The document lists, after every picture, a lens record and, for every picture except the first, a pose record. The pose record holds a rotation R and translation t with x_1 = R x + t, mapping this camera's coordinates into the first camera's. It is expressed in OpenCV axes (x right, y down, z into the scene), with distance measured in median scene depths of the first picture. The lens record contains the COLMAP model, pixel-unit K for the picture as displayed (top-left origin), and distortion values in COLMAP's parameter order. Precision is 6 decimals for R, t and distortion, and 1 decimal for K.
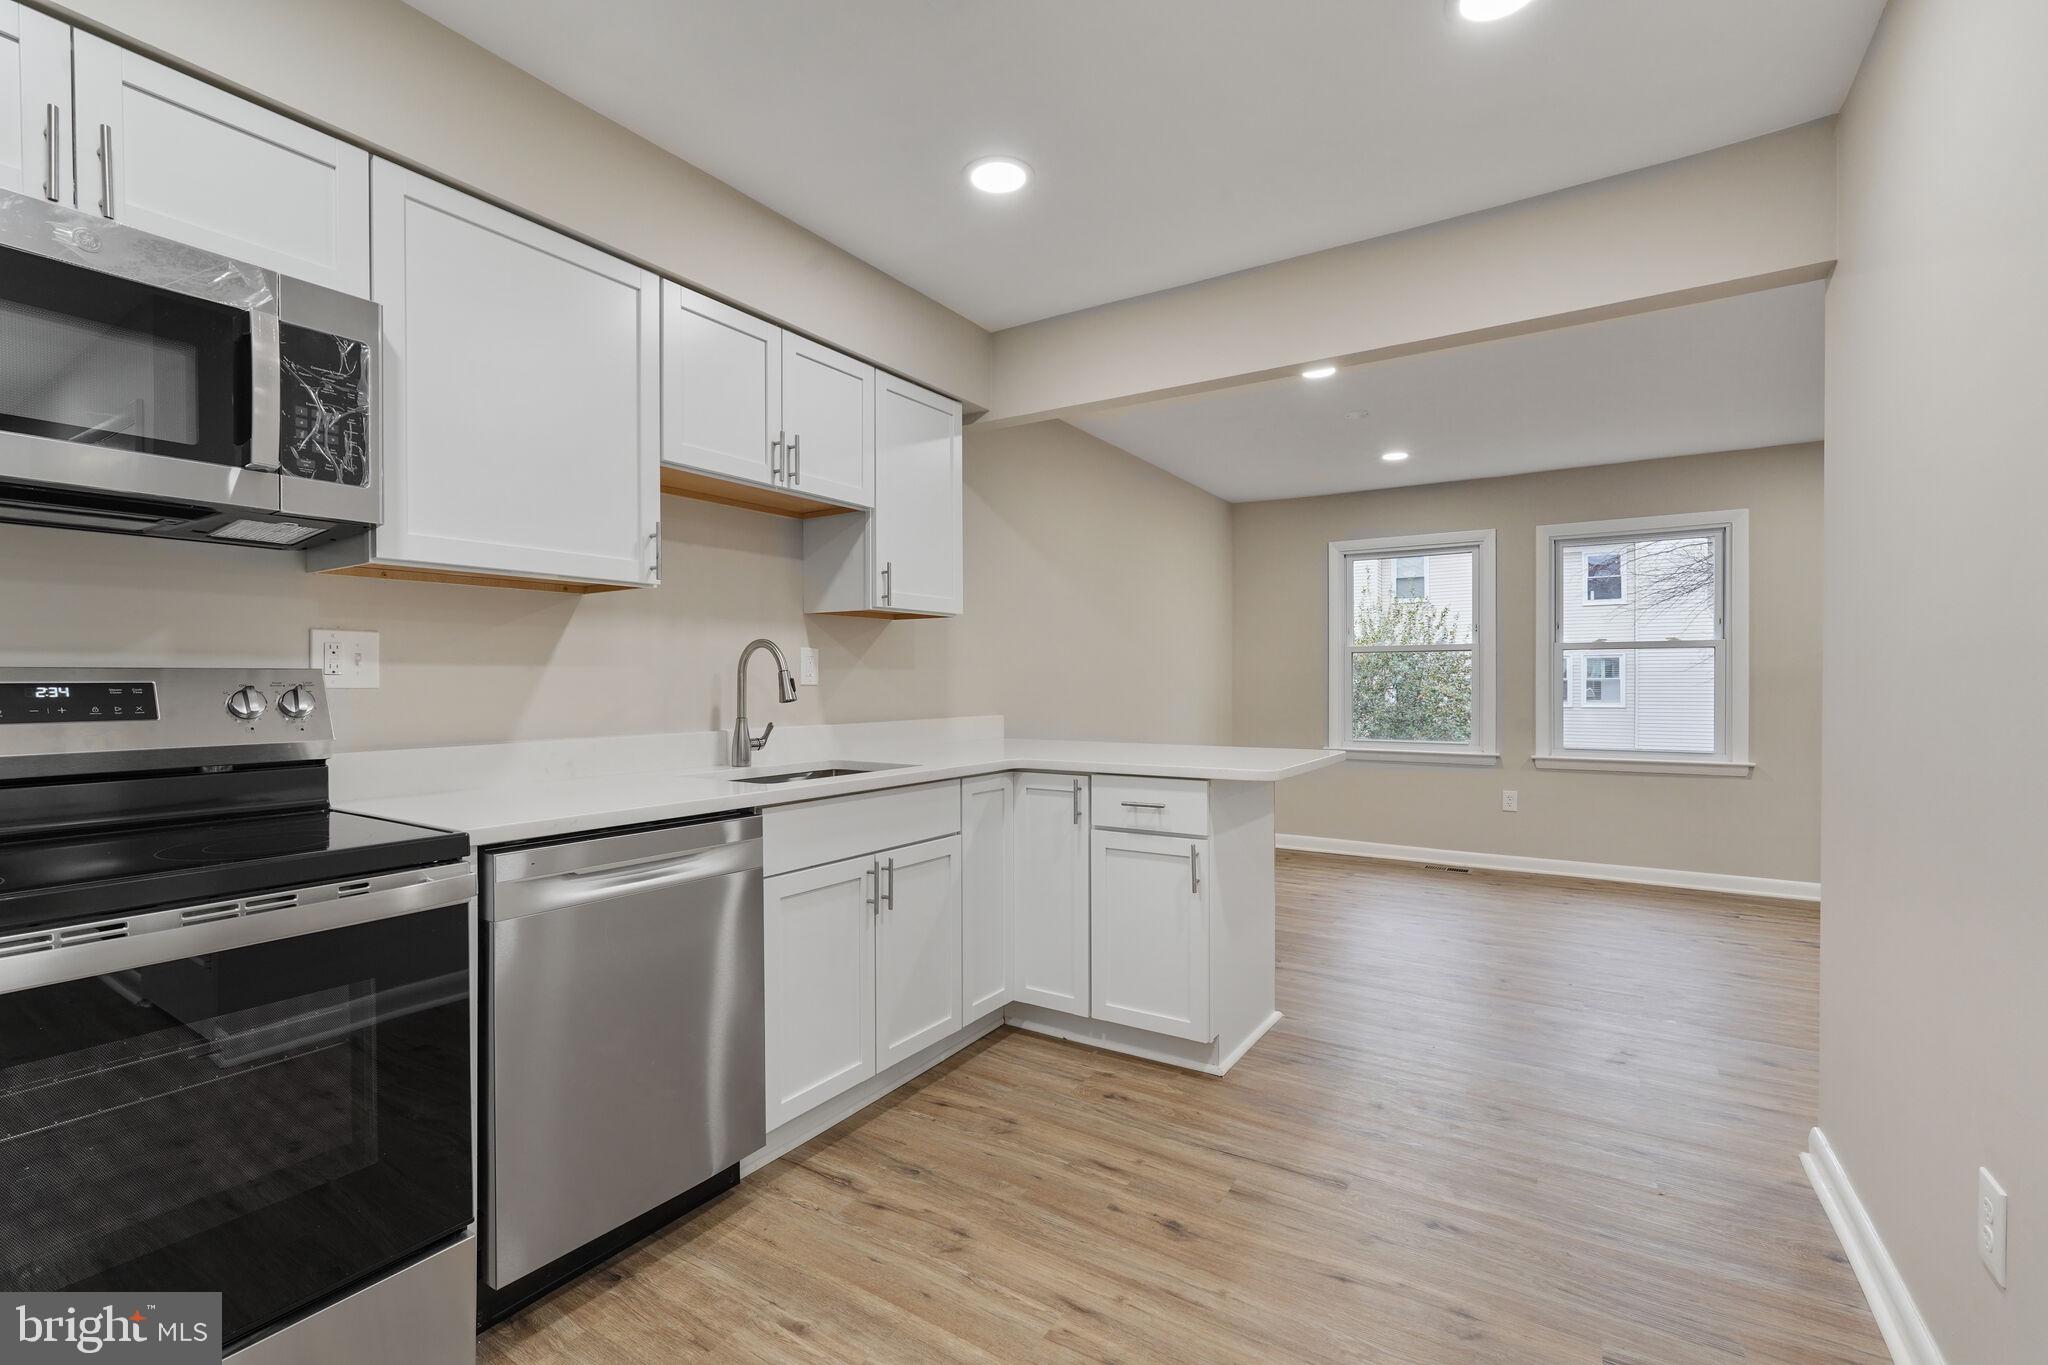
lens RADIAL K [[894.9, 0, 1015.3], [0, 894.9, 686.8], [0, 0, 1]] dist [-0.019464, 0.000169]
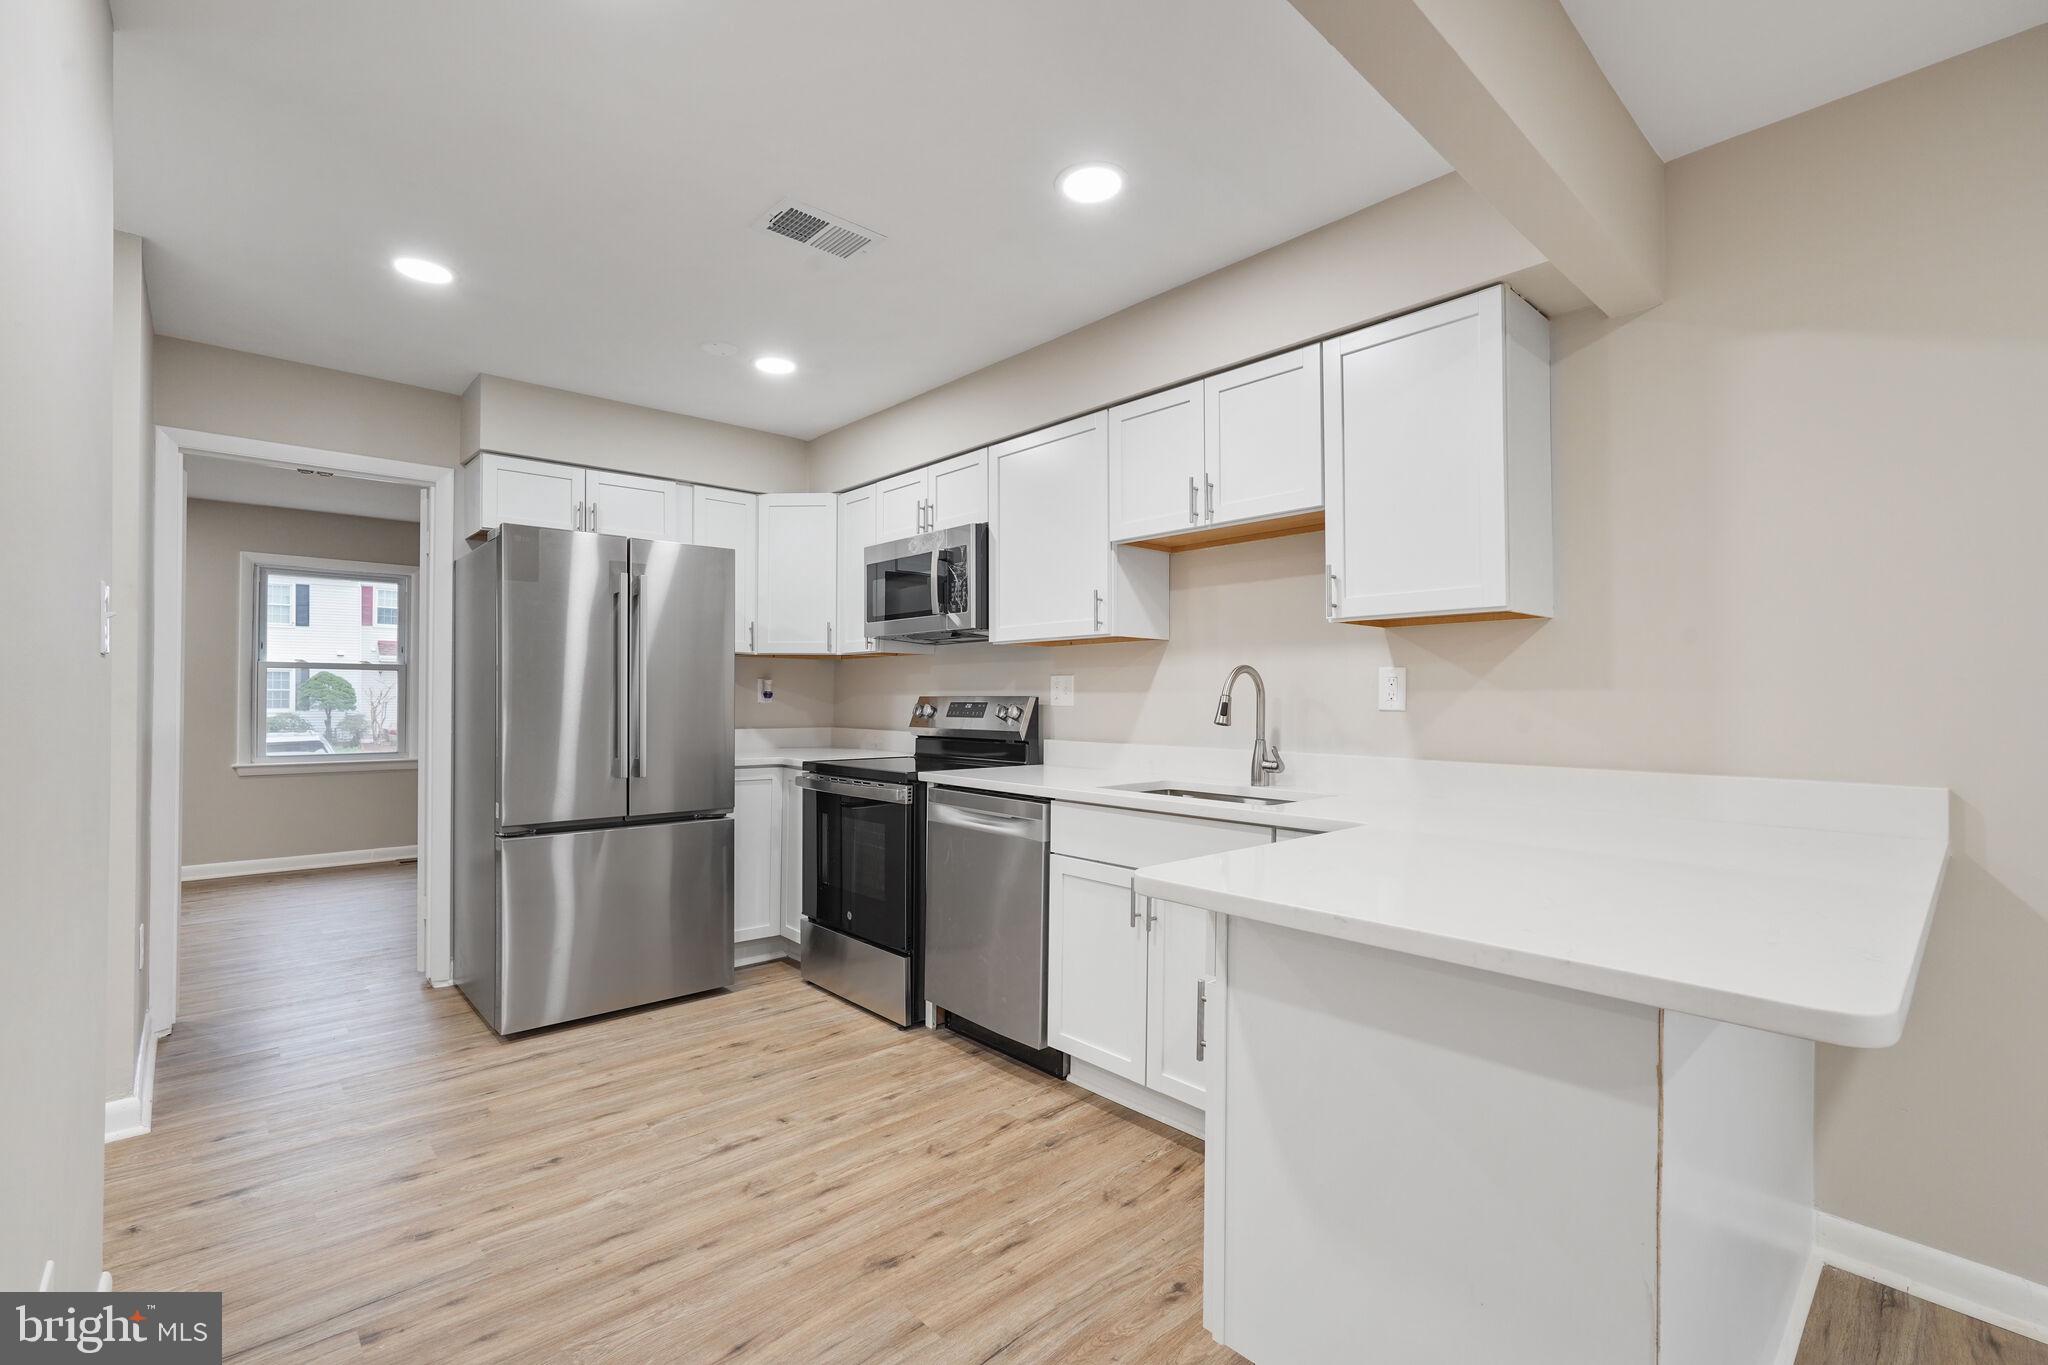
lens RADIAL K [[894.9, 0, 1015.3], [0, 894.9, 686.8], [0, 0, 1]] dist [-0.019464, 0.000169]
pose [[-0.256341, -0.010697, -0.966527, 1.087565], [-0.009879, 0.999916, -0.008447, -0.022203], [0.966536, 0.007383, -0.256425, 1.369487]]
